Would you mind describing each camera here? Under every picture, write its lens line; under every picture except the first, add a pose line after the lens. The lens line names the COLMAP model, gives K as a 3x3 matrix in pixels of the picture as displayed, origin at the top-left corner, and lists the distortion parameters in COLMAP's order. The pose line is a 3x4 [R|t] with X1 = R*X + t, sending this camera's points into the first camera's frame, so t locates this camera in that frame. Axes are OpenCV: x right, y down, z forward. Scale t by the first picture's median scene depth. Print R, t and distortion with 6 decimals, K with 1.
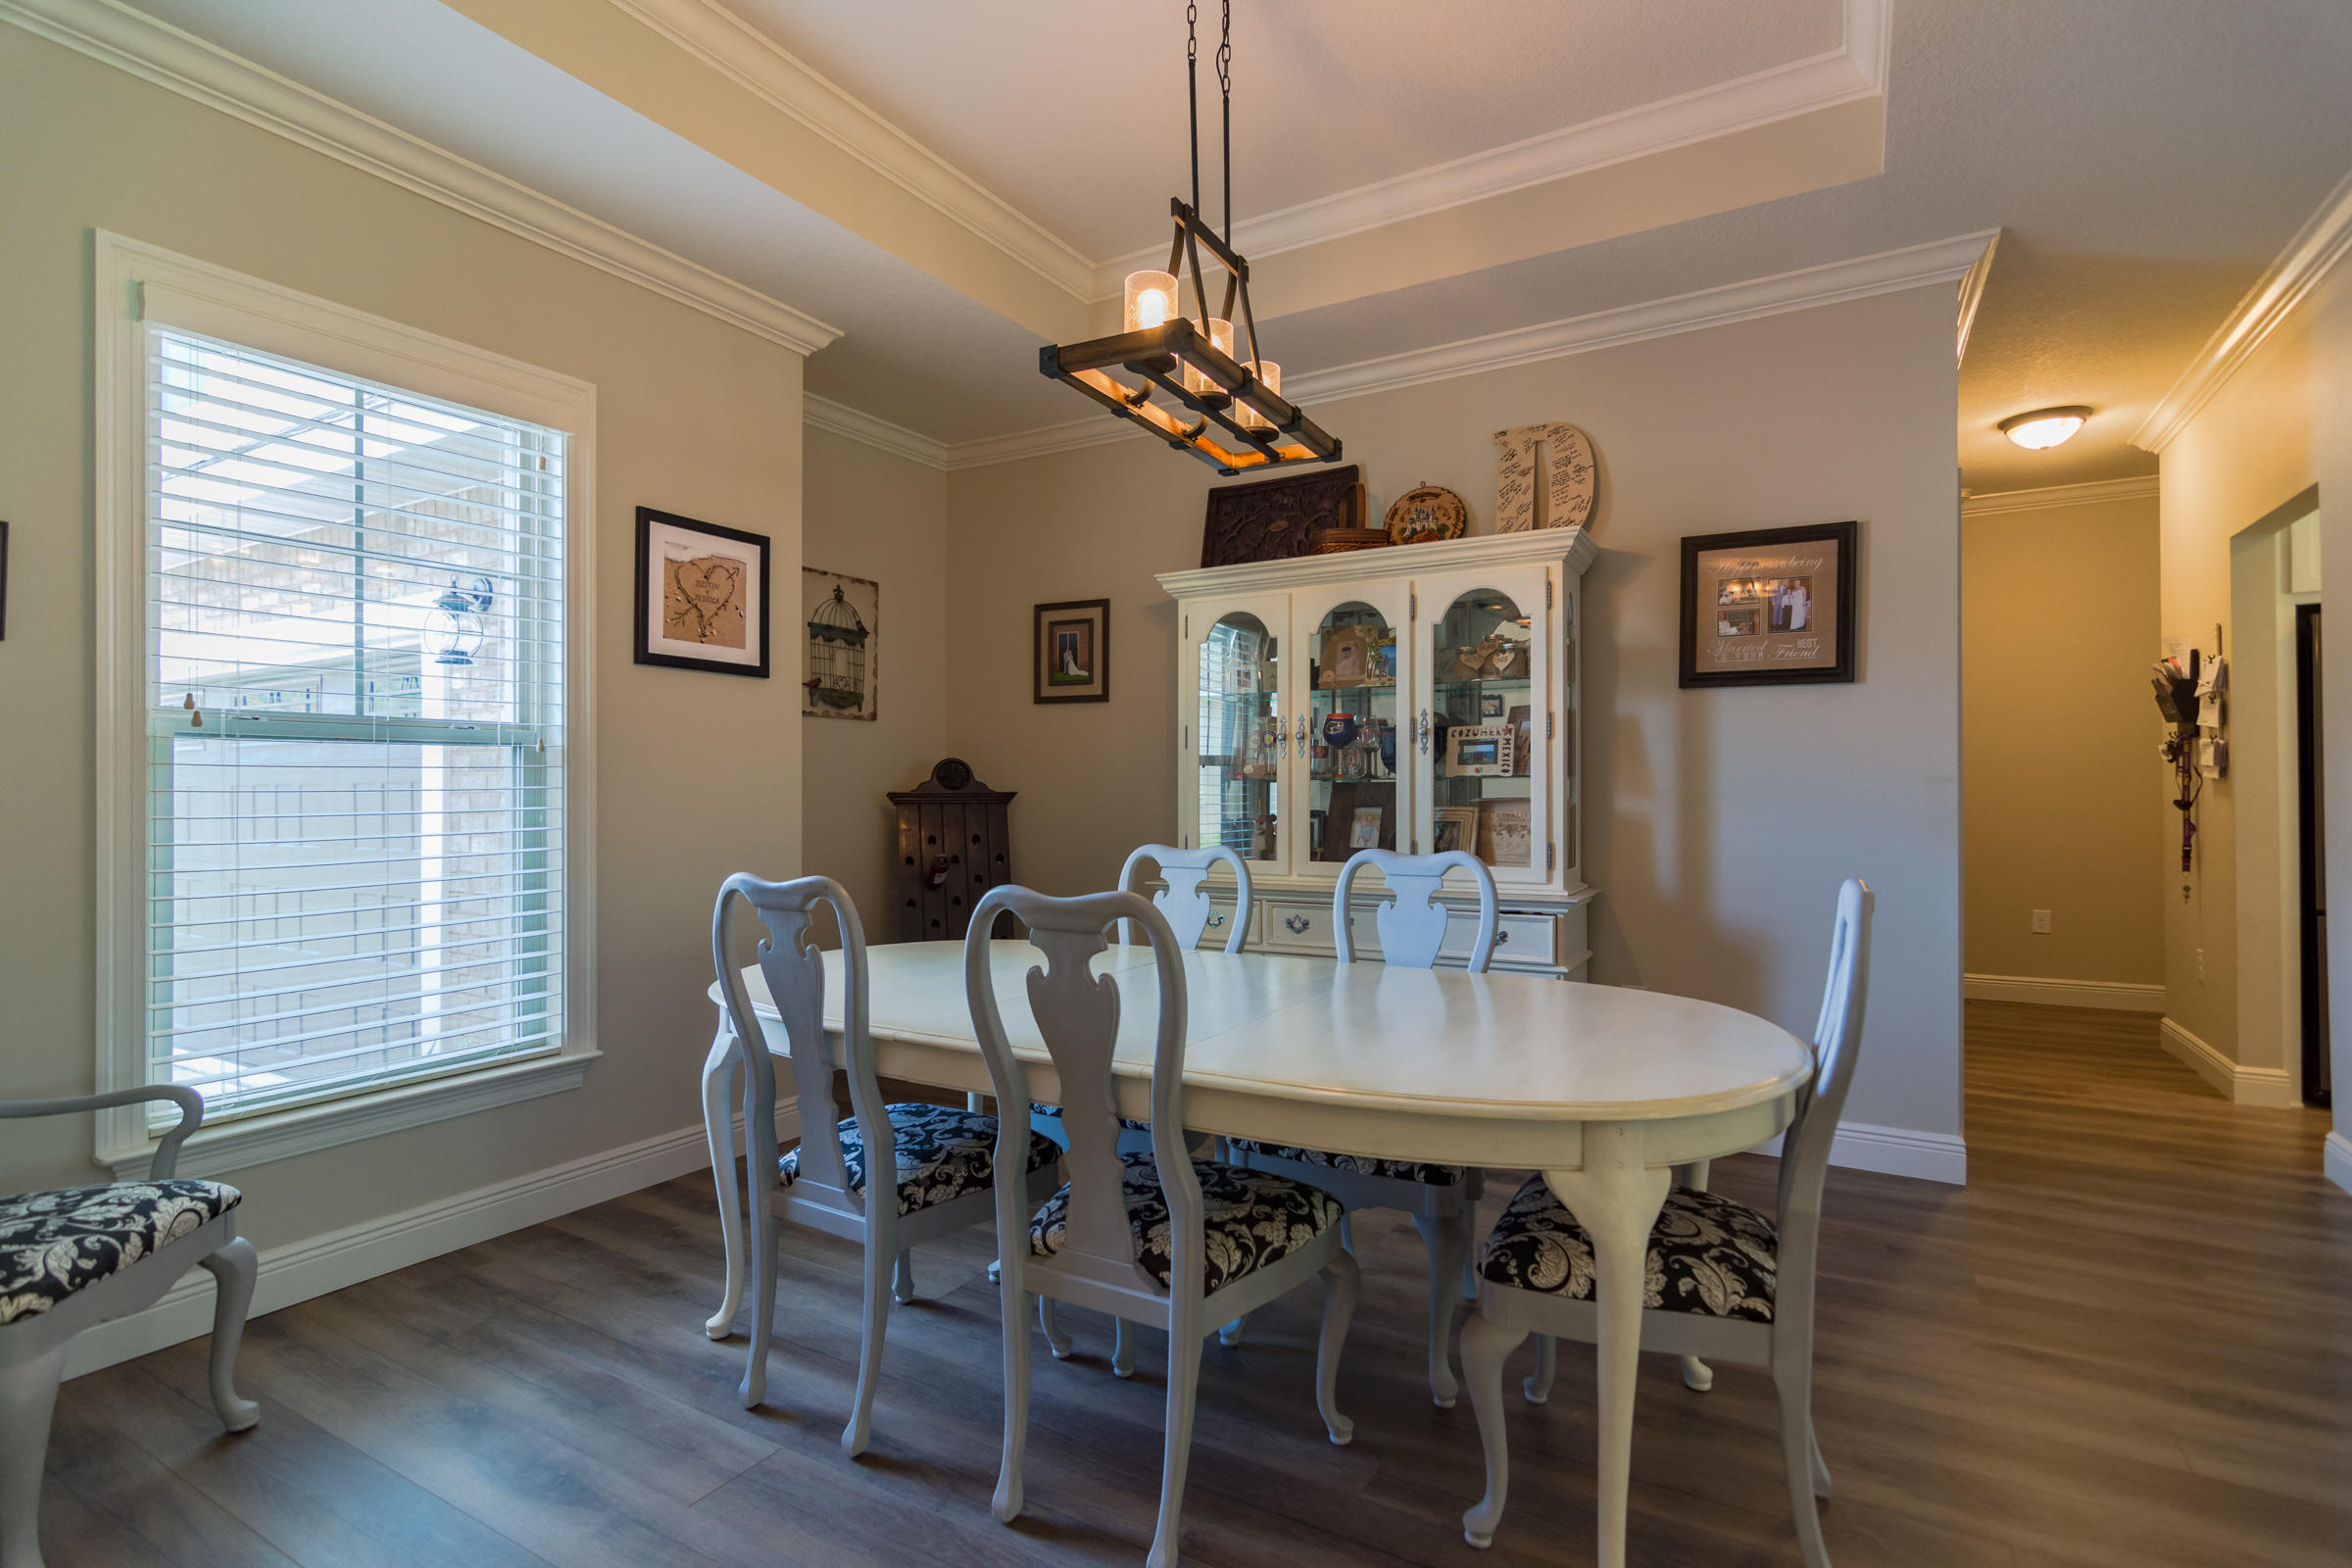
lens RADIAL K [[1155.0, 0, 1111.0], [0, 1155.0, 713.3], [0, 0, 1]] dist [-0.007021, 0.005333]
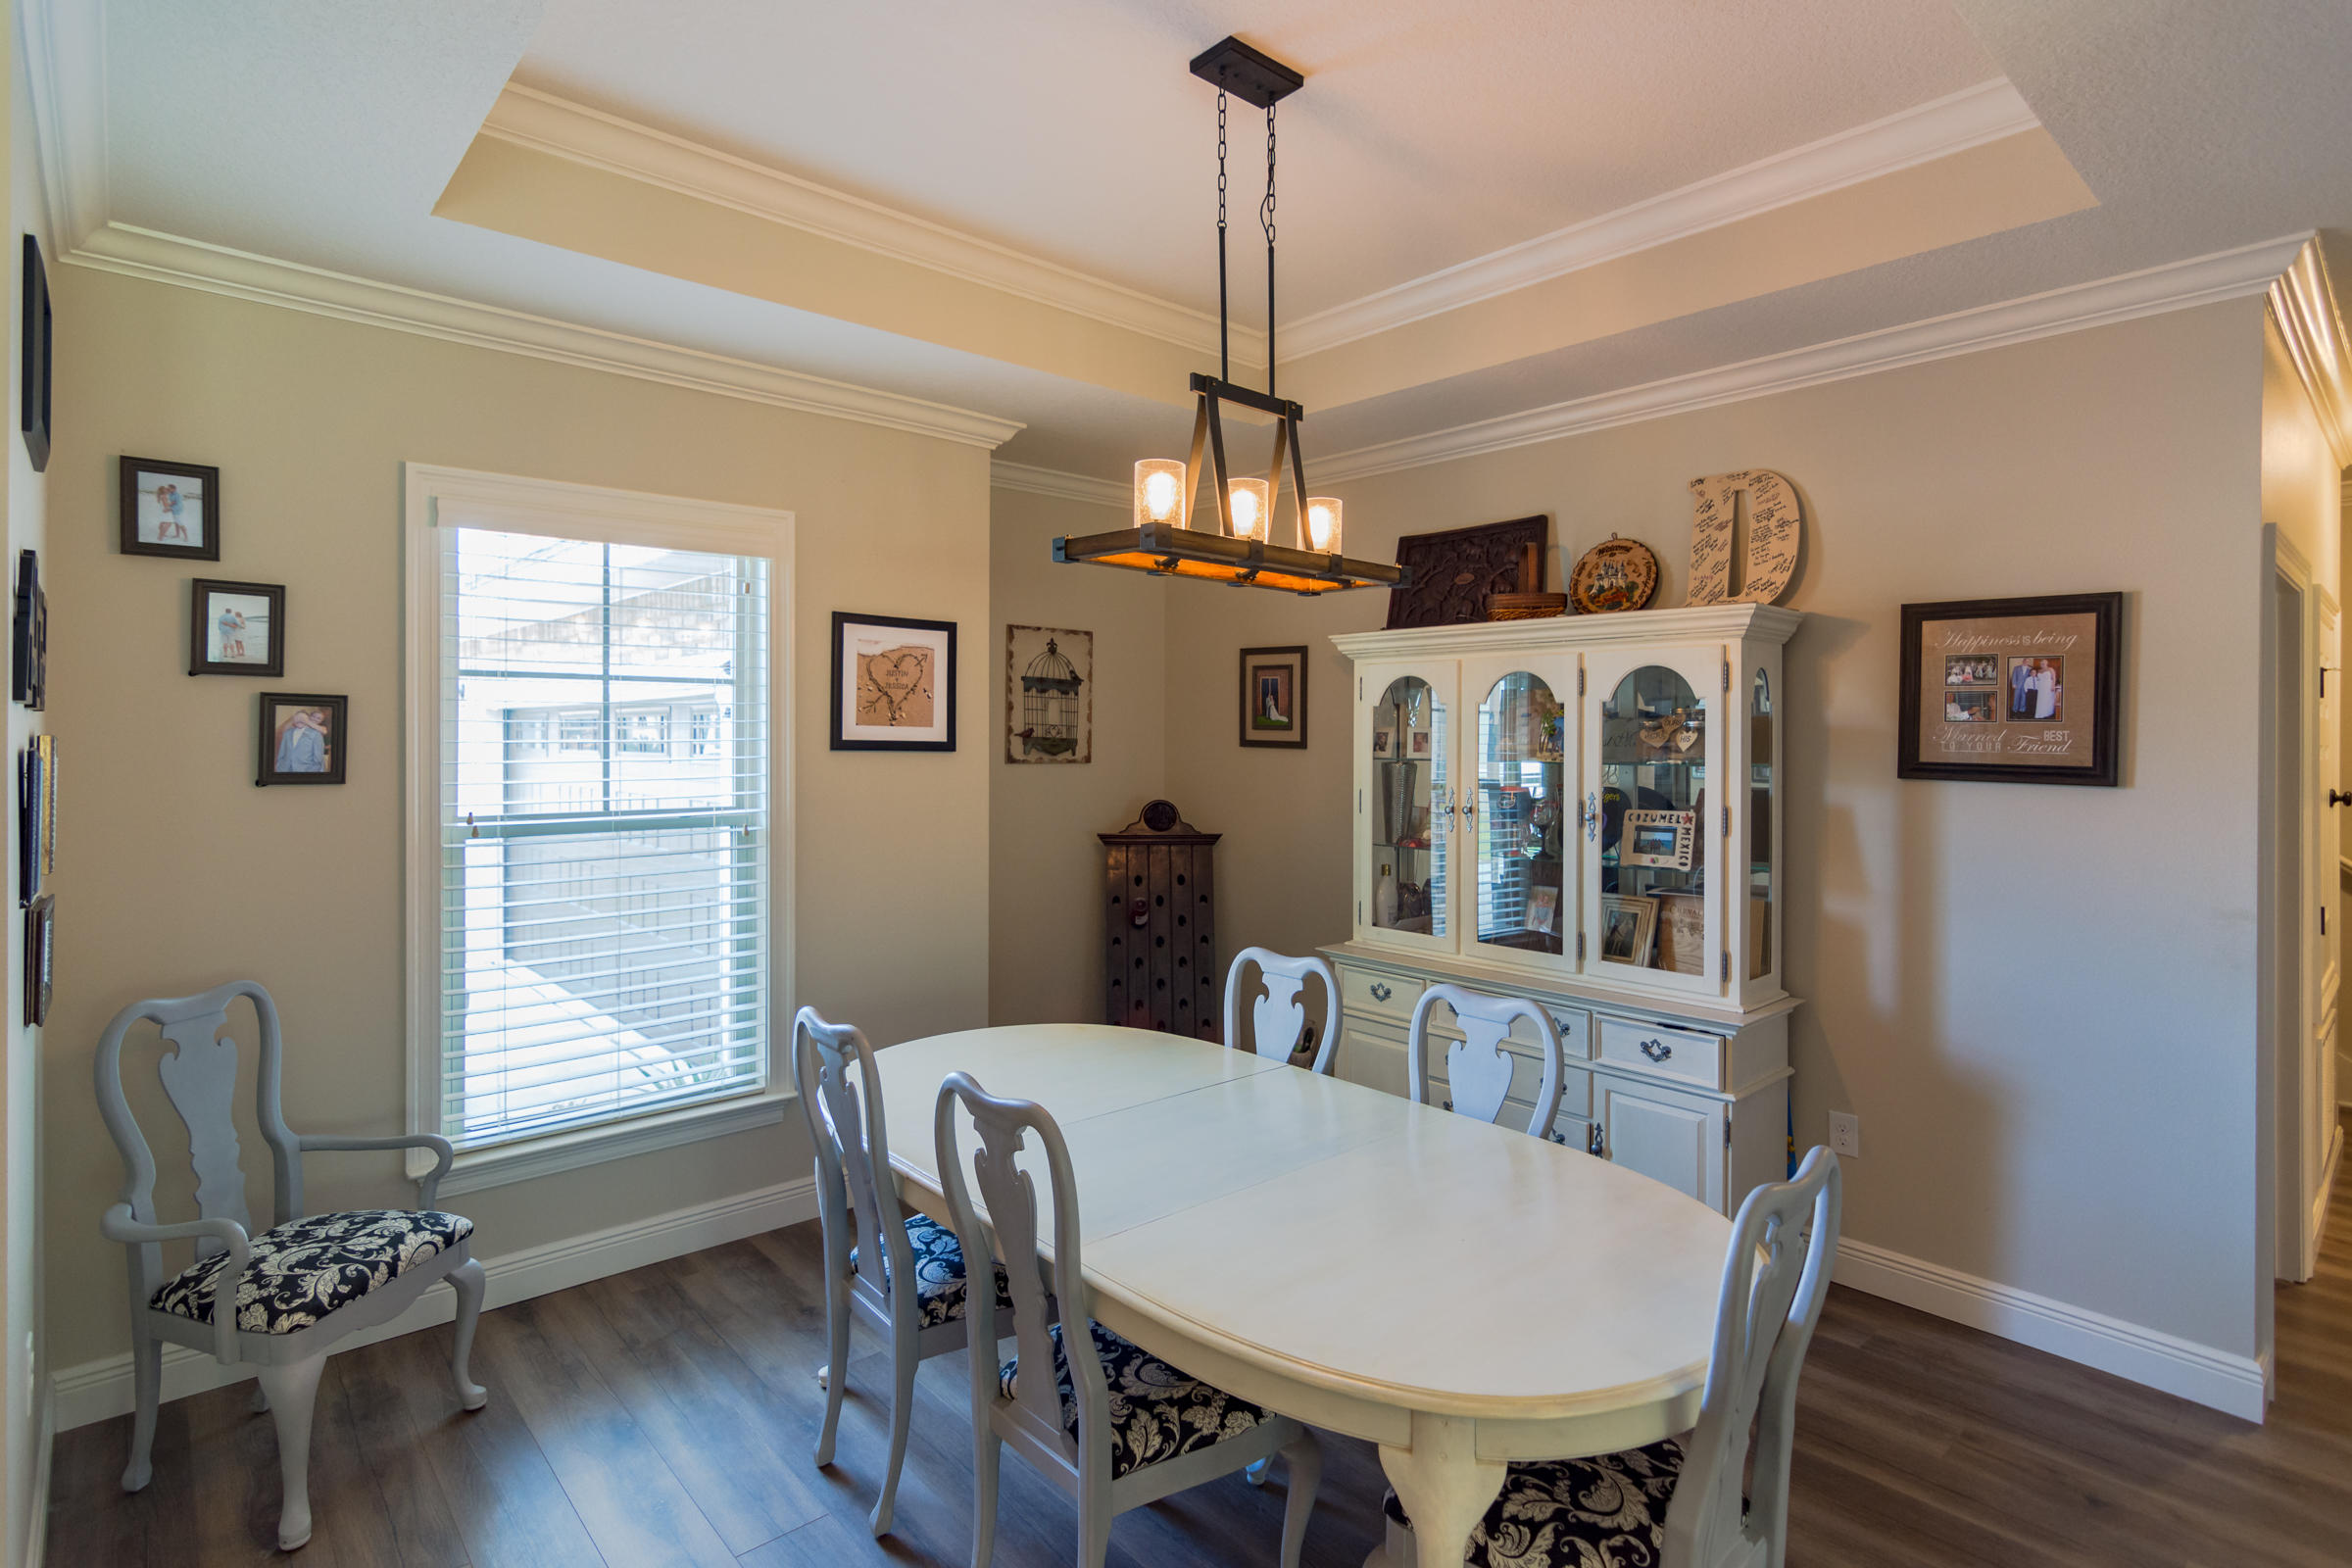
lens RADIAL K [[1155.0, 0, 1122.7], [0, 1155.0, 661.5], [0, 0, 1]] dist [-0.007021, 0.005333]
pose [[0.954777, -0.012191, -0.297073, 0.198714], [0.013689, 0.999902, 0.002963, -0.125497], [0.297007, -0.006896, 0.954850, -0.010853]]
